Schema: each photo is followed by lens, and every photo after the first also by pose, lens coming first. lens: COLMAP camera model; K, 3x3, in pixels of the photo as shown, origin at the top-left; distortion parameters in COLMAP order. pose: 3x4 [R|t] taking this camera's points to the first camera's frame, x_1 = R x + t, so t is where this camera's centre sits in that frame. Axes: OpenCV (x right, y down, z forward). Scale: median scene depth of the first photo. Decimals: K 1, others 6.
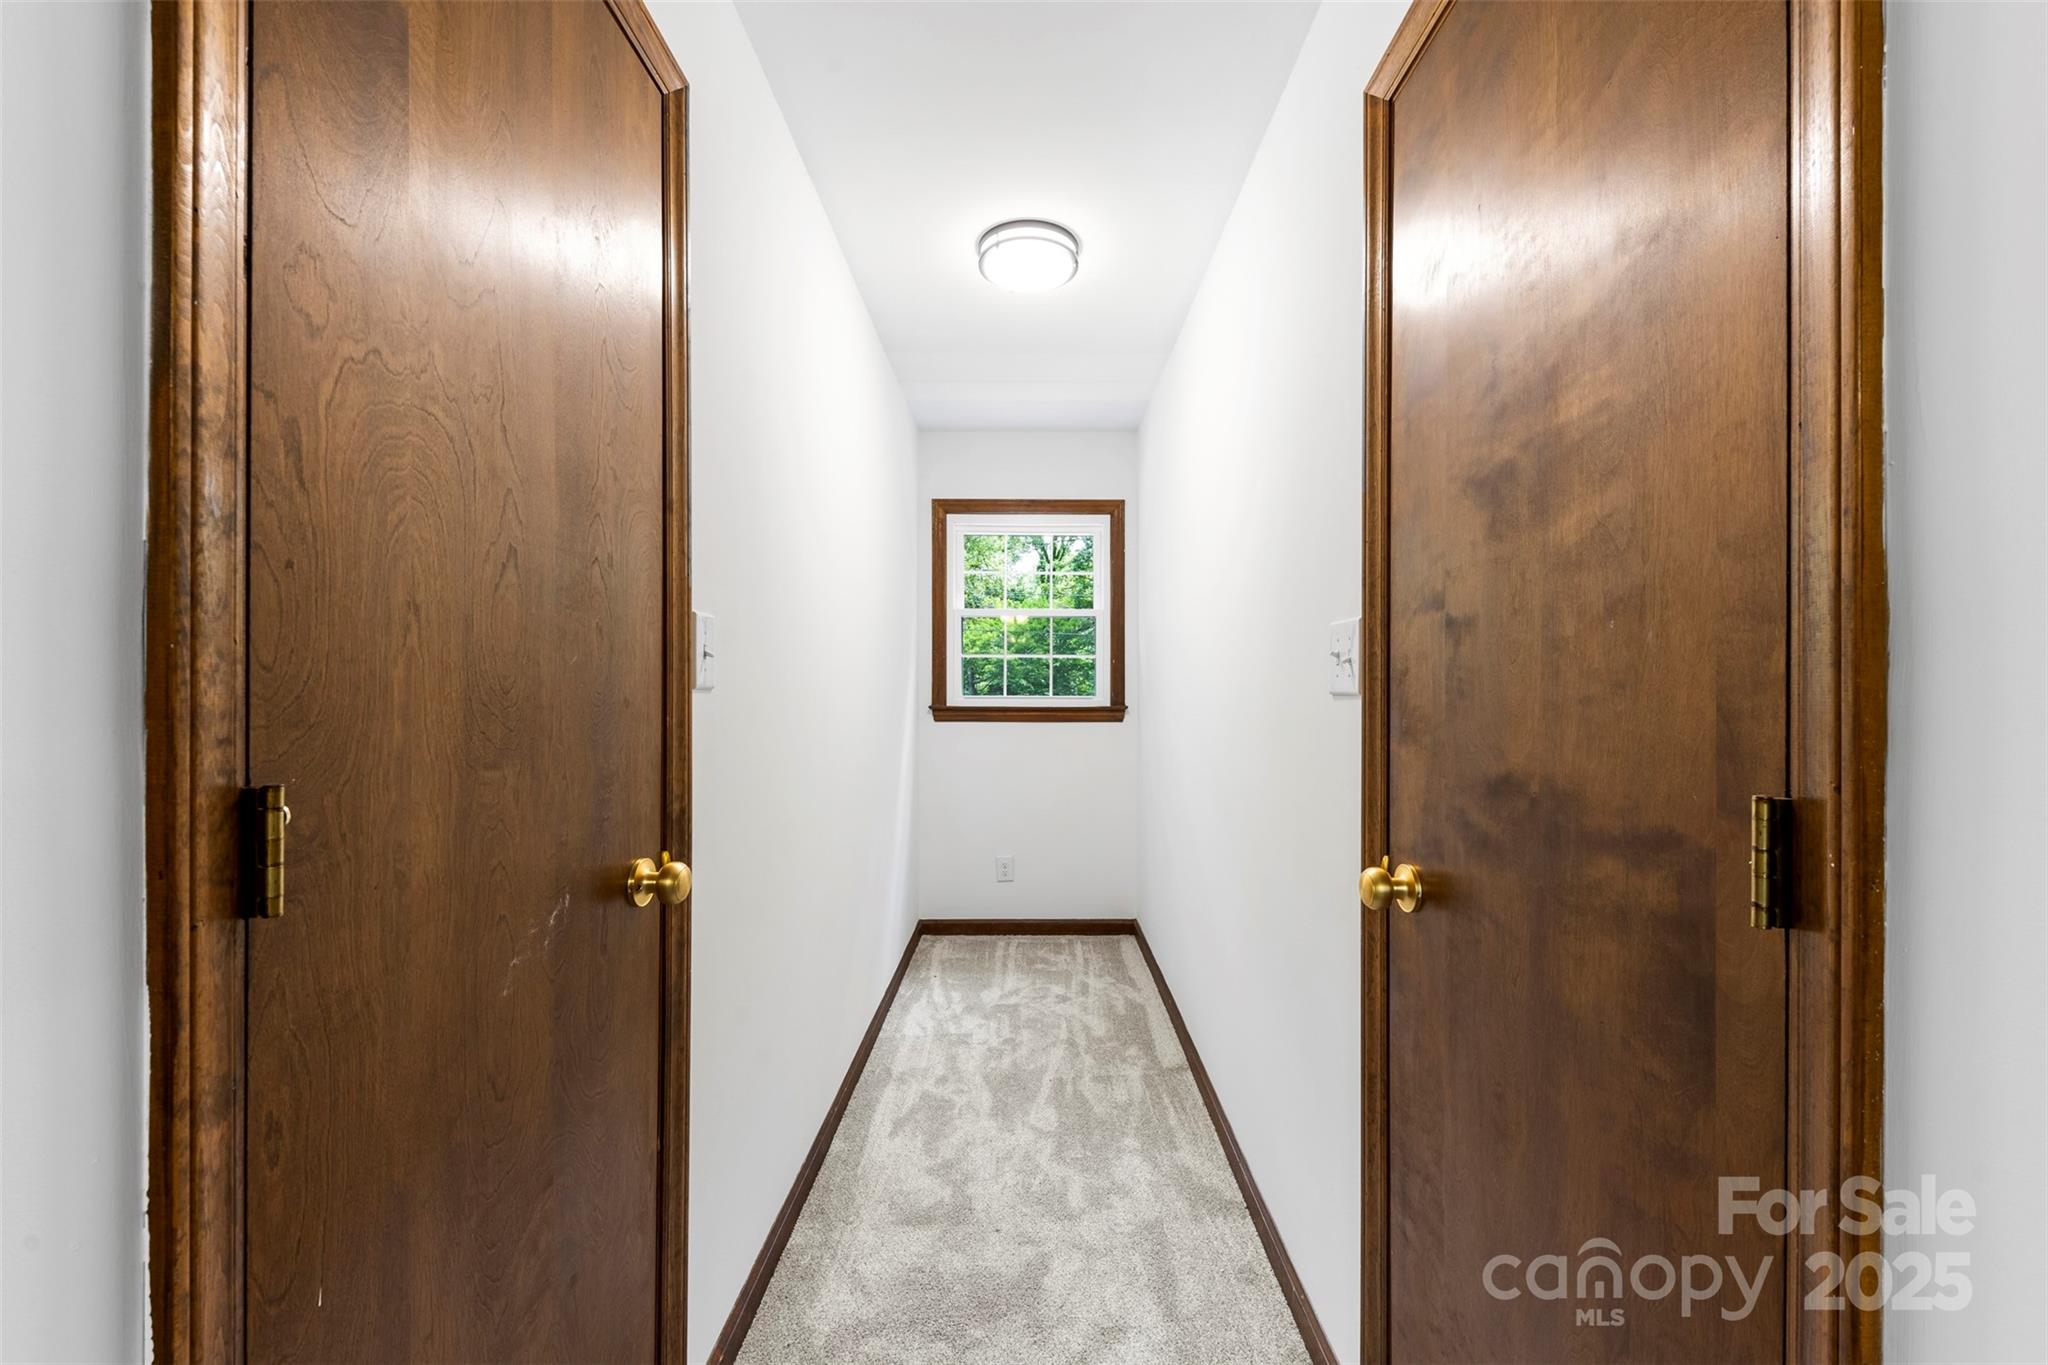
lens RADIAL K [[792.1, 0, 1030.4], [0, 792.1, 687.9], [0, 0, 1]] dist [0.017625, -0.000148]
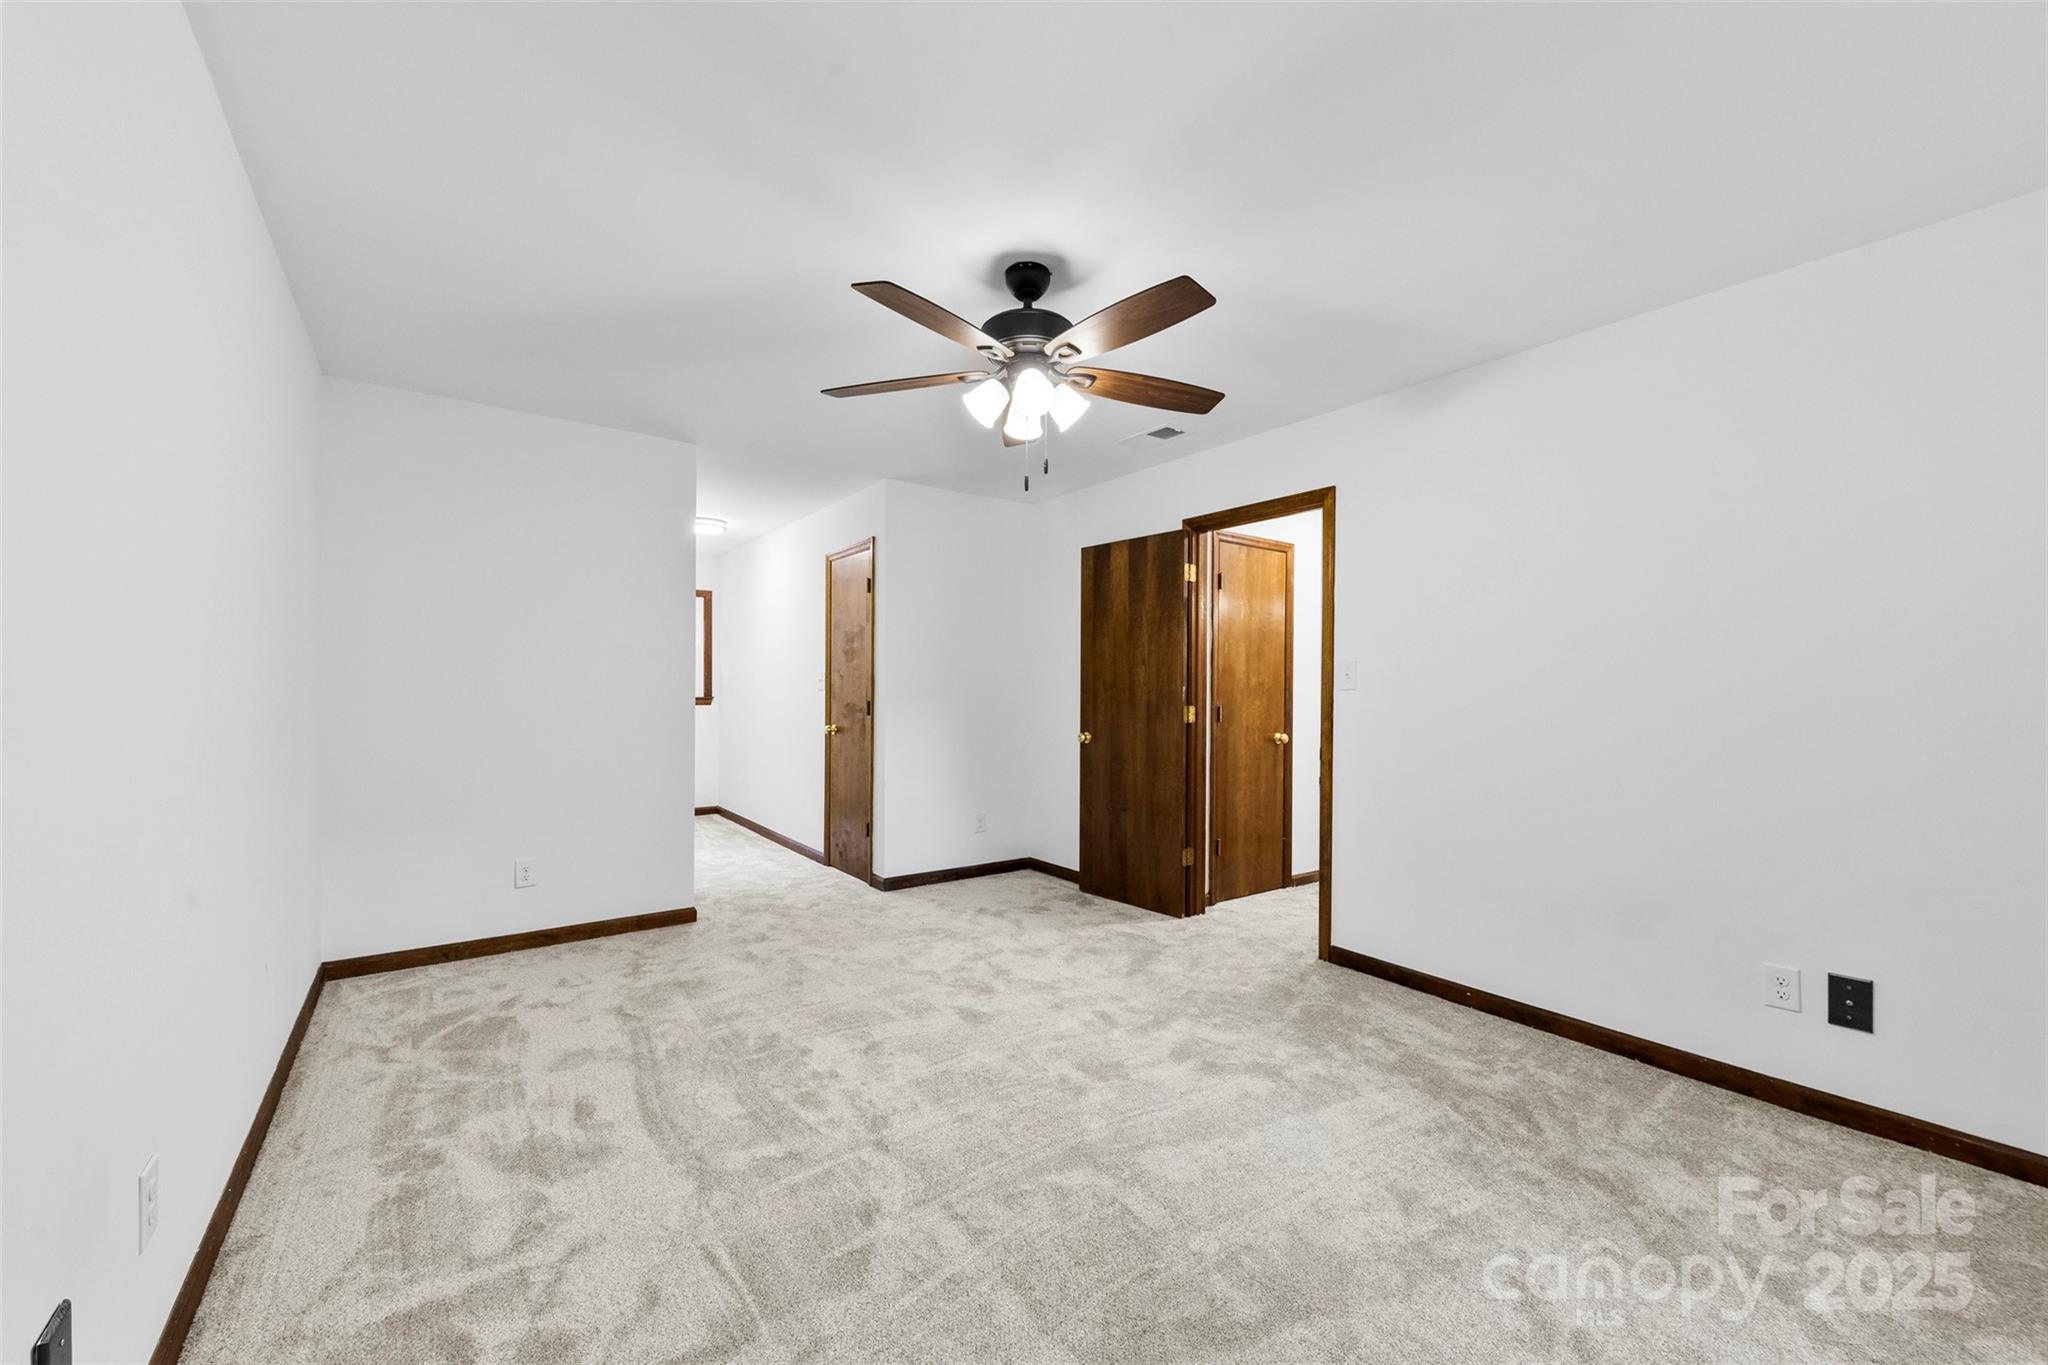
lens RADIAL K [[792.1, 0, 1030.4], [0, 792.1, 687.9], [0, 0, 1]] dist [0.017625, -0.000148]
pose [[0.801964, -0.001488, 0.597370, -1.423825], [-0.001263, 0.999990, 0.004187, -0.025177], [-0.597371, -0.004112, 0.801955, -3.522606]]
